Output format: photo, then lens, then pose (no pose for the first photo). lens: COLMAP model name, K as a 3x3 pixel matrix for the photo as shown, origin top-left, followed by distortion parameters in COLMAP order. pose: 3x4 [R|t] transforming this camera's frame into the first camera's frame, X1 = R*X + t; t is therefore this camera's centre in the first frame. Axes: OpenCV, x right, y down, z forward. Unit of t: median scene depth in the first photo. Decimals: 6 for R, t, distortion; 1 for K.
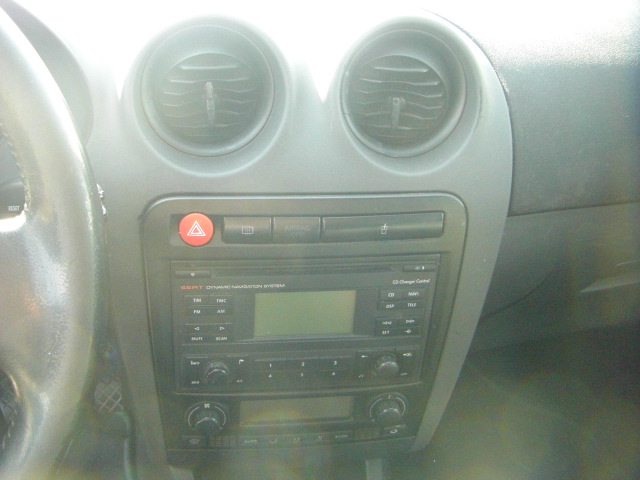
lens RADIAL K [[778.4, 0, 315.0], [0, 778.4, 242.9], [0, 0, 1]] dist [-0.139959, 0.000000]
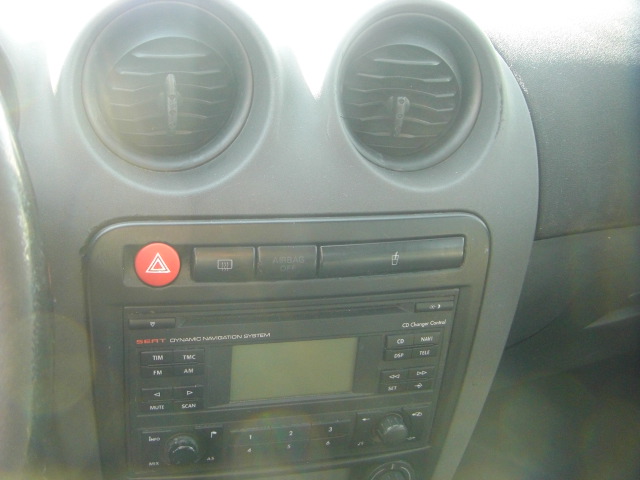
lens RADIAL K [[778.4, 0, 316.8], [0, 778.4, 238.8], [0, 0, 1]] dist [-0.139959, 0.000000]
pose [[0.992739, -0.021596, 0.118335, -0.081378], [0.029087, 0.997655, -0.061951, 0.008413], [-0.116720, 0.064943, 0.991039, 0.213389]]
